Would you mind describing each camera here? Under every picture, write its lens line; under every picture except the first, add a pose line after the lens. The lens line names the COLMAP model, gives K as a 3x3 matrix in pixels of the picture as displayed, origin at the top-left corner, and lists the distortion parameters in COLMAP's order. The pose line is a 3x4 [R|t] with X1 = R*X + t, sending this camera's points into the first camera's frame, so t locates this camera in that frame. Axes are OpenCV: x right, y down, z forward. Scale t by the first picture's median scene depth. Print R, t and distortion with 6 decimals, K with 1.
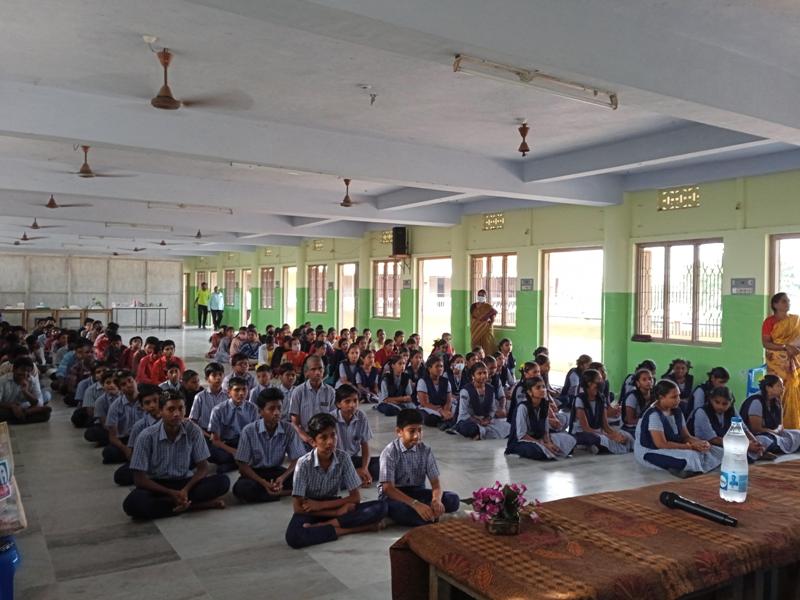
lens RADIAL K [[669.5, 0, 402.3], [0, 669.5, 298.9], [0, 0, 1]] dist [0.111121, -0.176693]
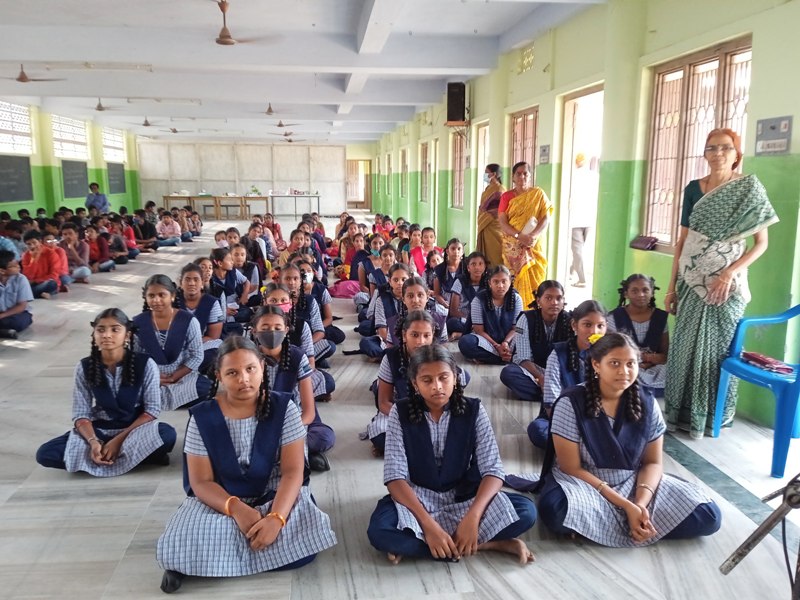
lens RADIAL K [[669.5, 0, 391.7], [0, 669.5, 307.5], [0, 0, 1]] dist [0.111121, -0.176693]
pose [[0.898292, 0.072167, -0.433432, 0.181958], [0.003818, 0.985101, 0.171935, 0.005838], [0.439382, -0.156103, 0.884633, 0.177651]]
